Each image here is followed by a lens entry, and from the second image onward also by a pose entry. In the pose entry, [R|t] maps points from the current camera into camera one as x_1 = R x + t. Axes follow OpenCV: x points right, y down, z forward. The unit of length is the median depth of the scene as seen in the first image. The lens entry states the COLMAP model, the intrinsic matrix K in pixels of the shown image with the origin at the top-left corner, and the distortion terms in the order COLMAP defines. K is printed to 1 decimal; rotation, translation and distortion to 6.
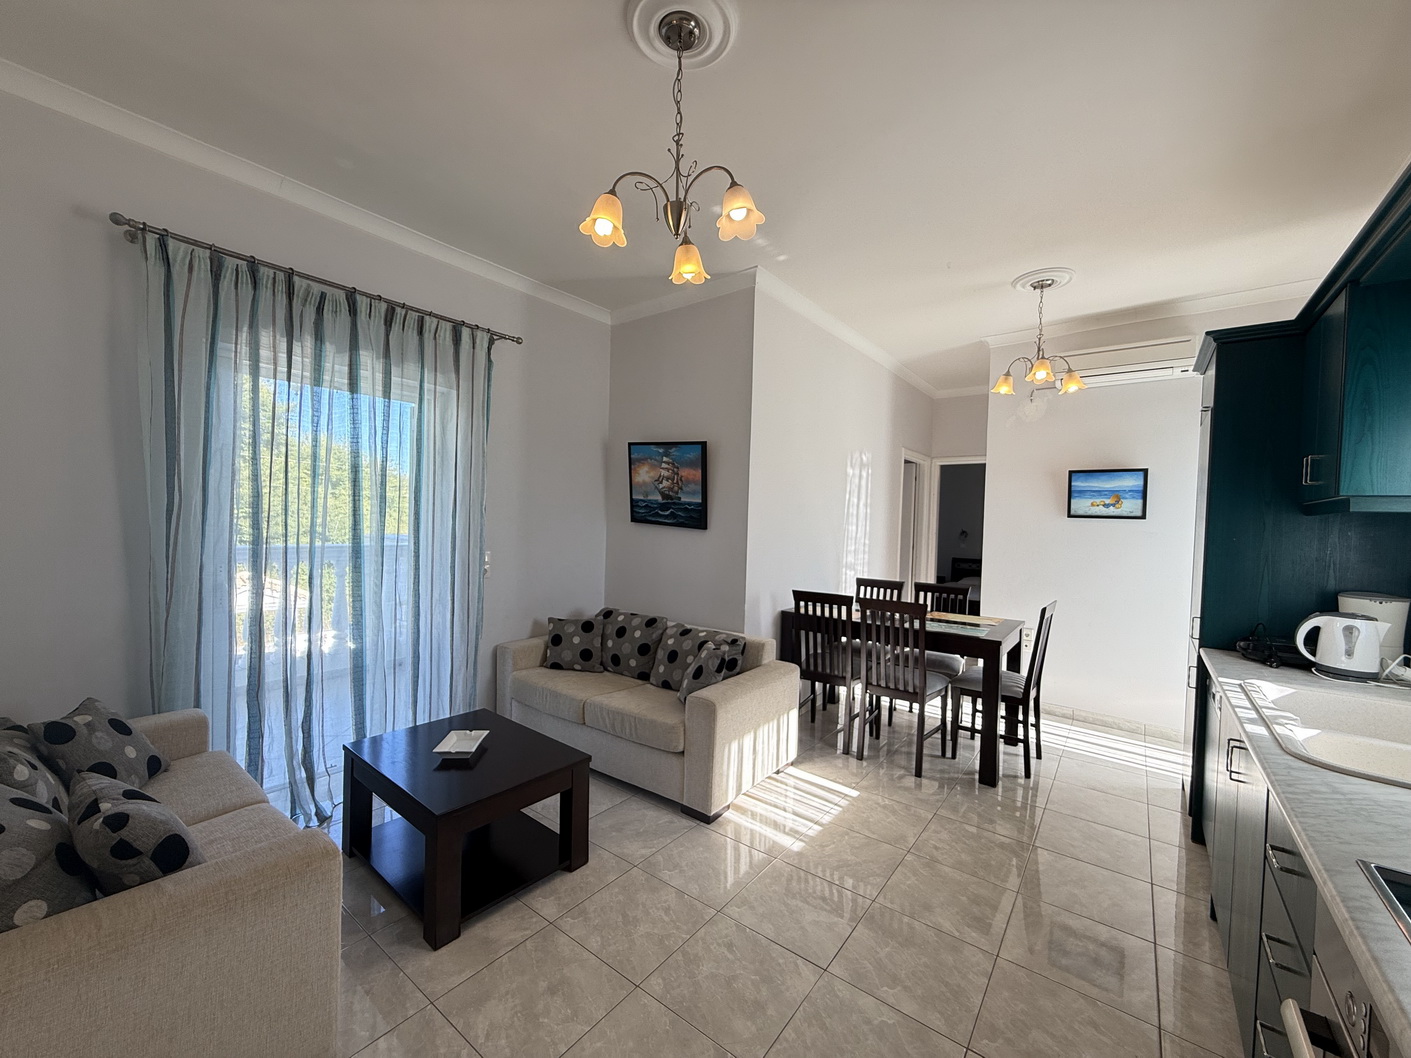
lens RADIAL K [[563.8, 0, 695.7], [0, 563.8, 527.6], [0, 0, 1]] dist [-0.000055, 0.000152]
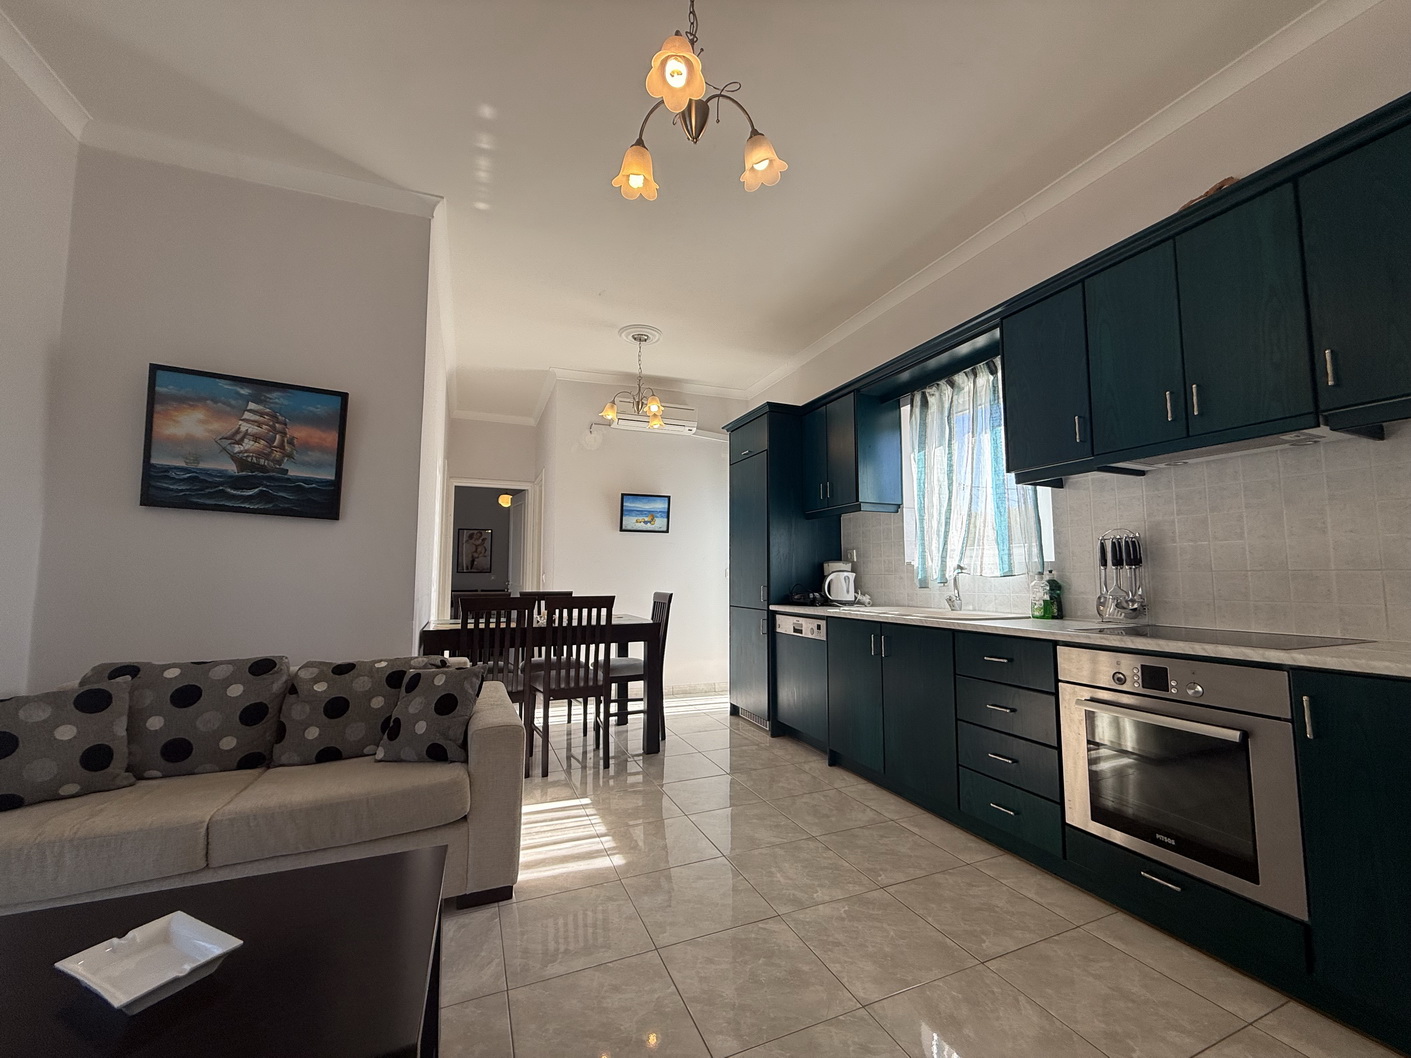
lens RADIAL K [[563.8, 0, 705.3], [0, 563.8, 529.0], [0, 0, 1]] dist [-0.000055, 0.000152]
pose [[0.487374, 0.044733, 0.872047, -0.352856], [0.027777, 0.997387, -0.066687, 0.070597], [-0.872751, 0.056724, 0.484858, 0.271701]]
